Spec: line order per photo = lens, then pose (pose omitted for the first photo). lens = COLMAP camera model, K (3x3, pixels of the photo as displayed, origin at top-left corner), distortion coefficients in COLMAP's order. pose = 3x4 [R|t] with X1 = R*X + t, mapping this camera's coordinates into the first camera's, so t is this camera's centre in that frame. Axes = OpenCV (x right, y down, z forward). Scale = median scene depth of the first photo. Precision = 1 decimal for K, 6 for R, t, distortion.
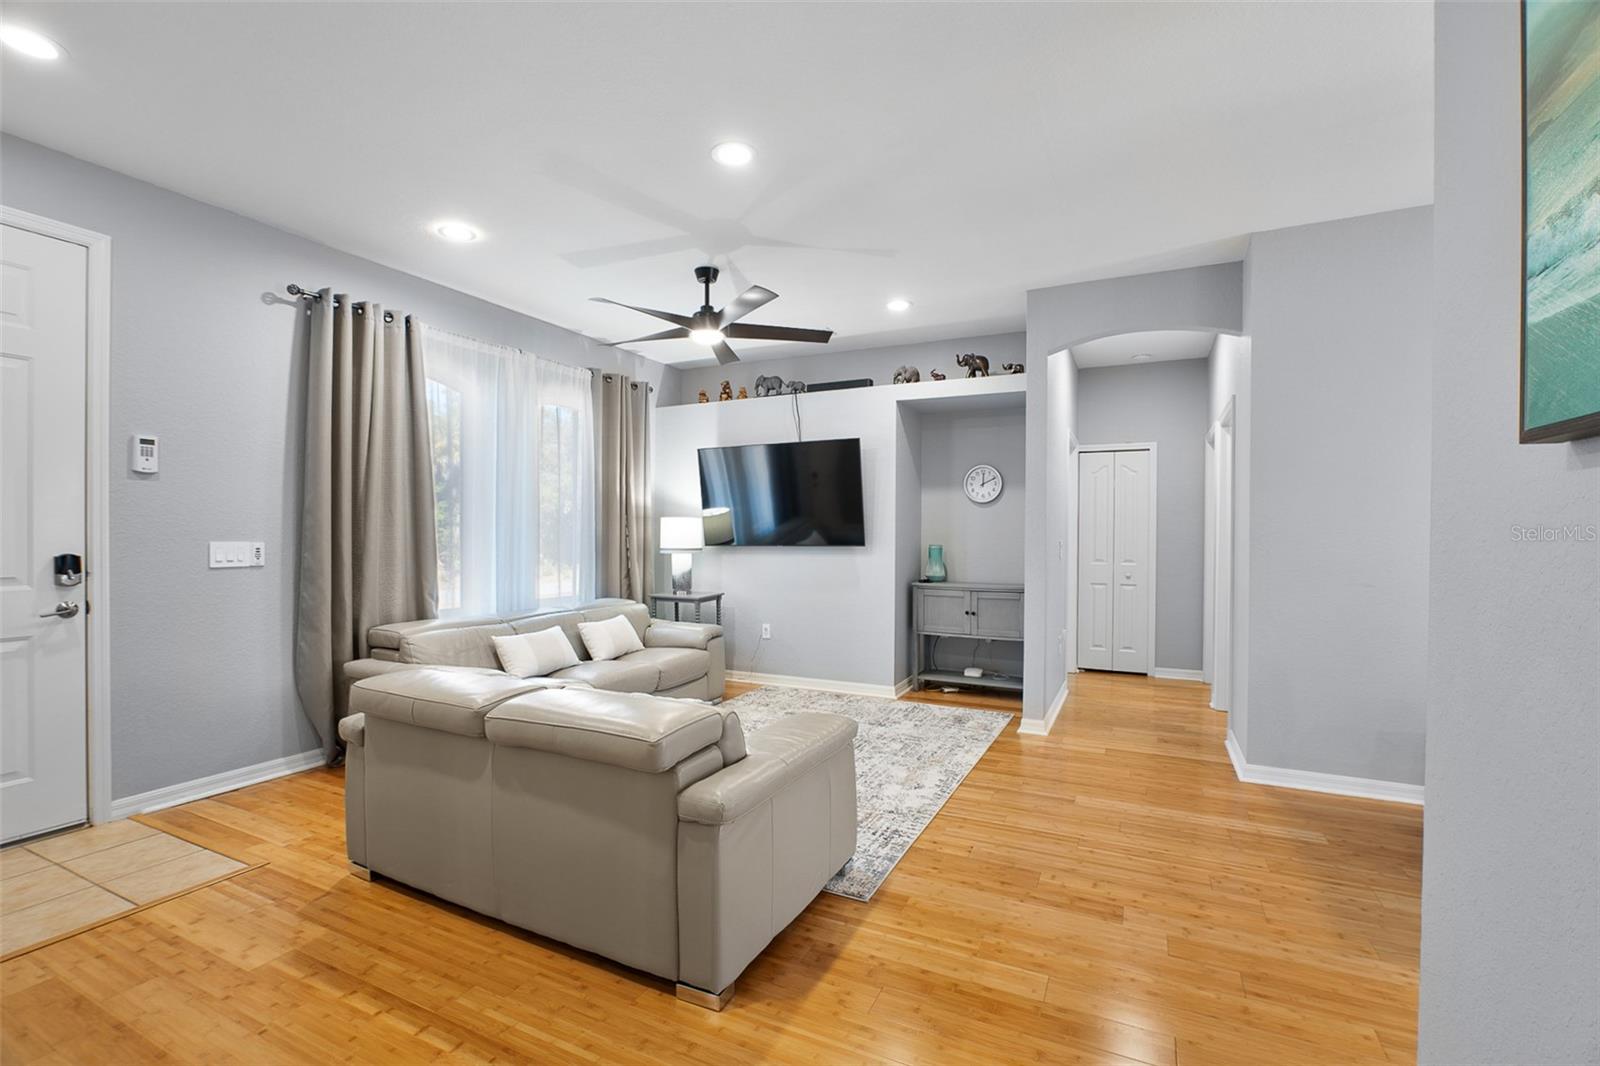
lens RADIAL K [[703.7, 0, 799.9], [0, 703.7, 538.7], [0, 0, 1]] dist [-0.021035, 0.003792]
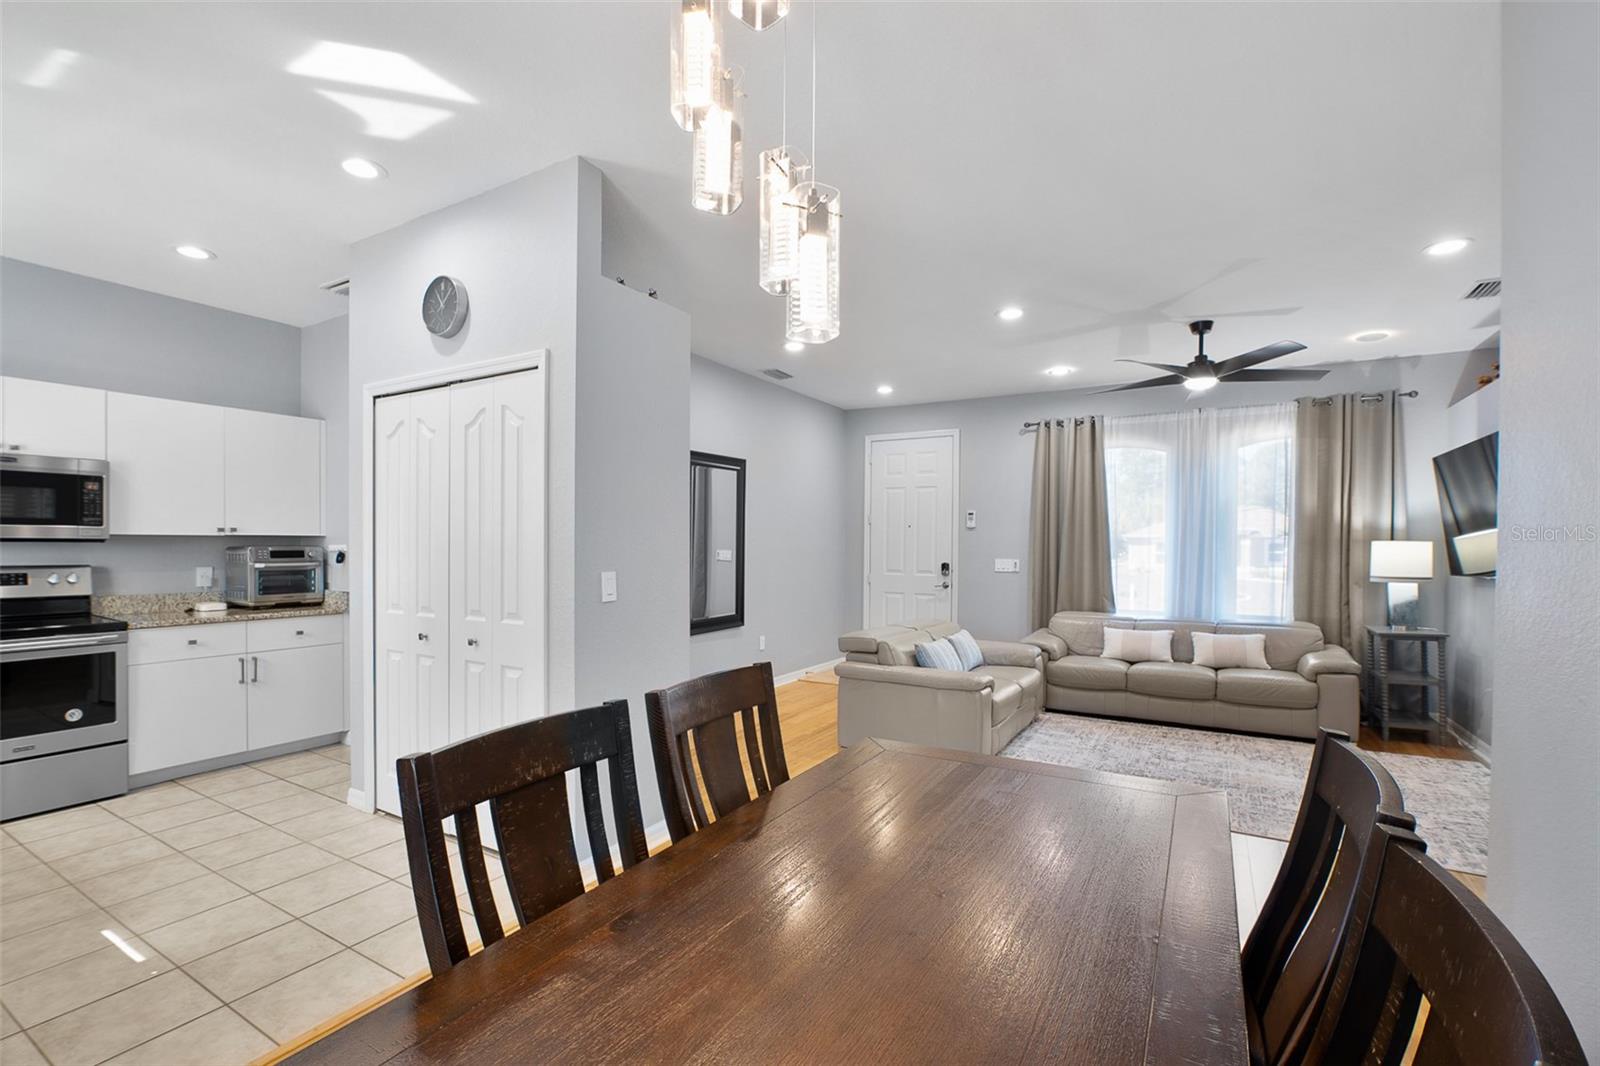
lens RADIAL K [[703.7, 0, 811.6], [0, 703.7, 553.9], [0, 0, 1]] dist [-0.021035, 0.003792]
pose [[-0.056509, 0.005499, -0.998387, 0.869084], [-0.016030, 0.999851, 0.006415, -0.010164], [0.998273, 0.016367, -0.056413, 0.386109]]
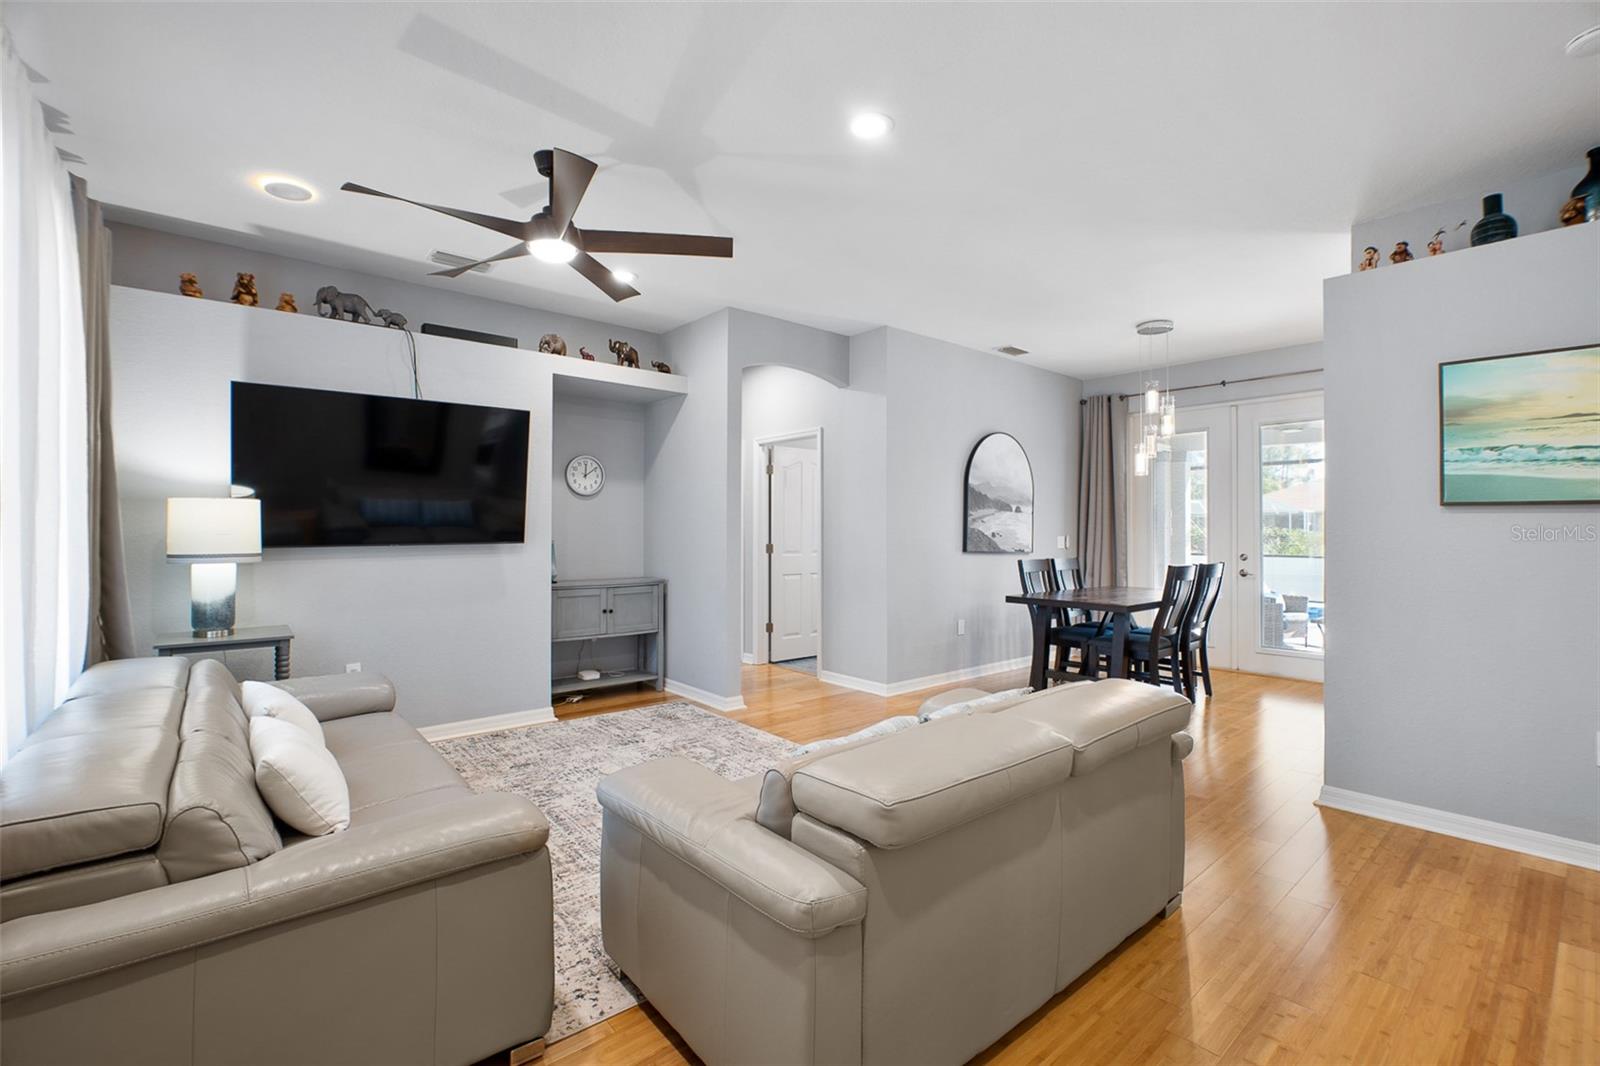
lens RADIAL K [[703.7, 0, 804.5], [0, 703.7, 521.9], [0, 0, 1]] dist [-0.021035, 0.003792]
pose [[0.395142, 0.006027, 0.918600, -0.584774], [0.006639, 0.999934, -0.009417, -0.004843], [-0.918596, 0.009819, 0.395076, 0.419896]]
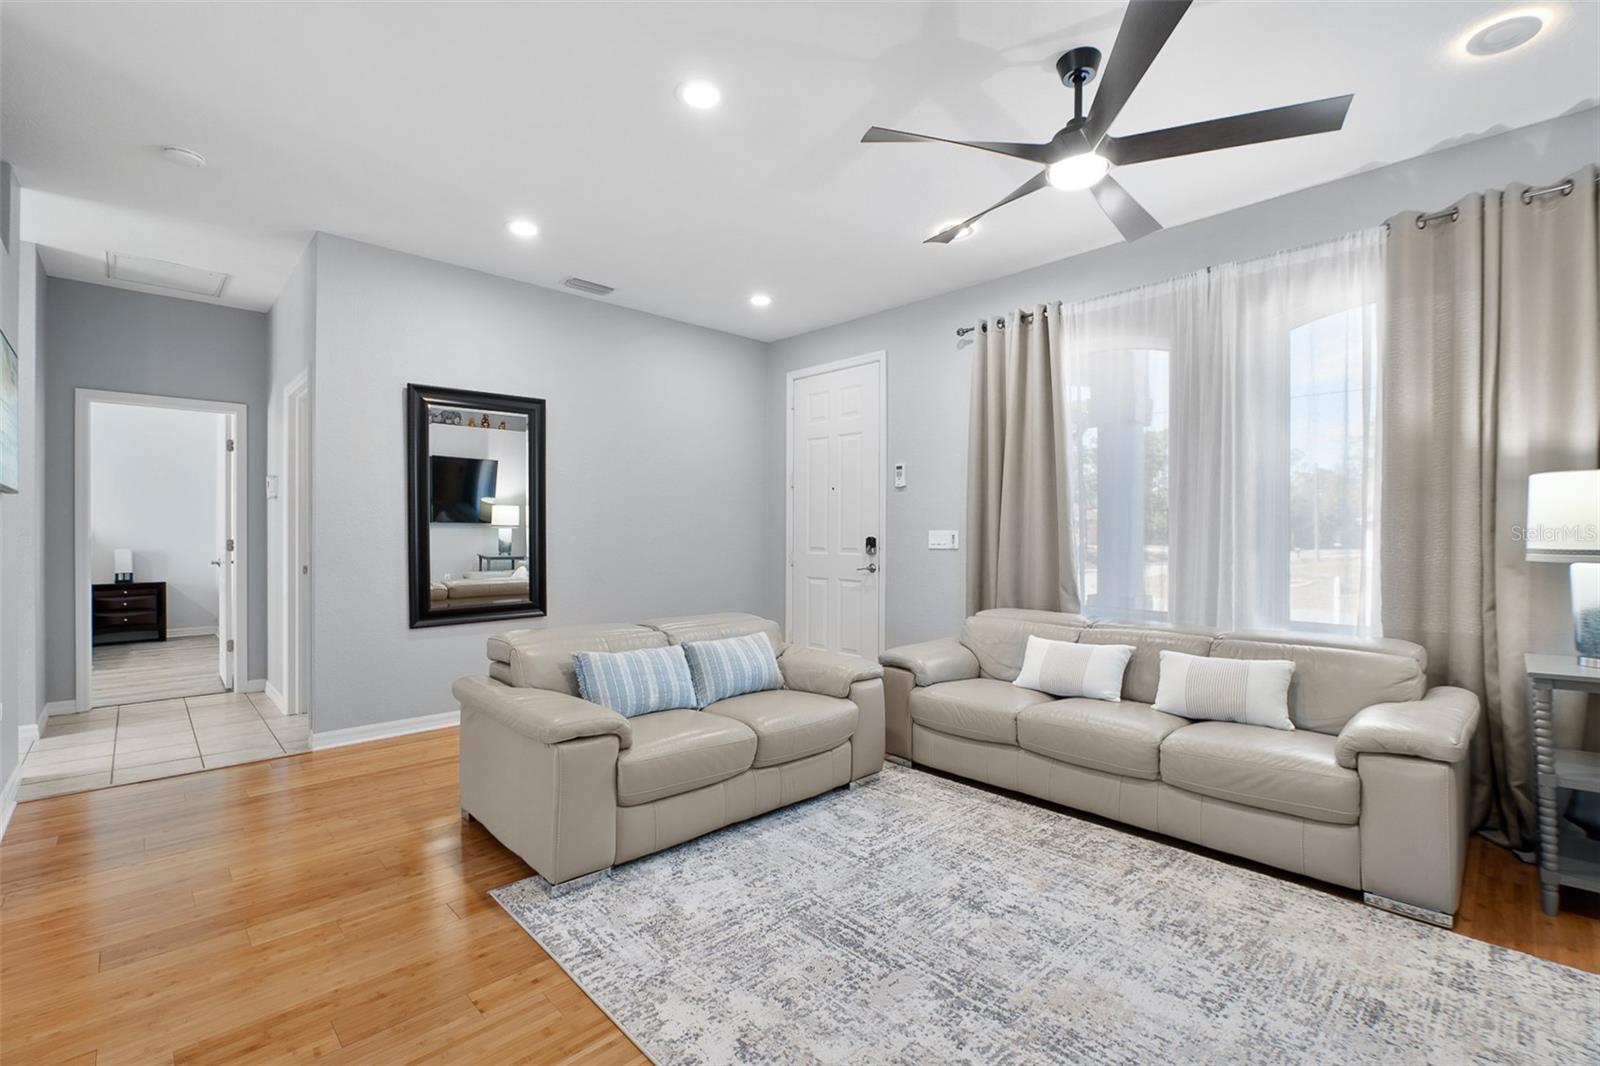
lens RADIAL K [[703.7, 0, 802.9], [0, 703.7, 534.6], [0, 0, 1]] dist [-0.021035, 0.003792]
pose [[-0.337594, -0.003711, -0.941284, 0.418501], [-0.010684, 0.999943, -0.000110, 0.010976], [0.941231, 0.010020, -0.337615, 0.845442]]
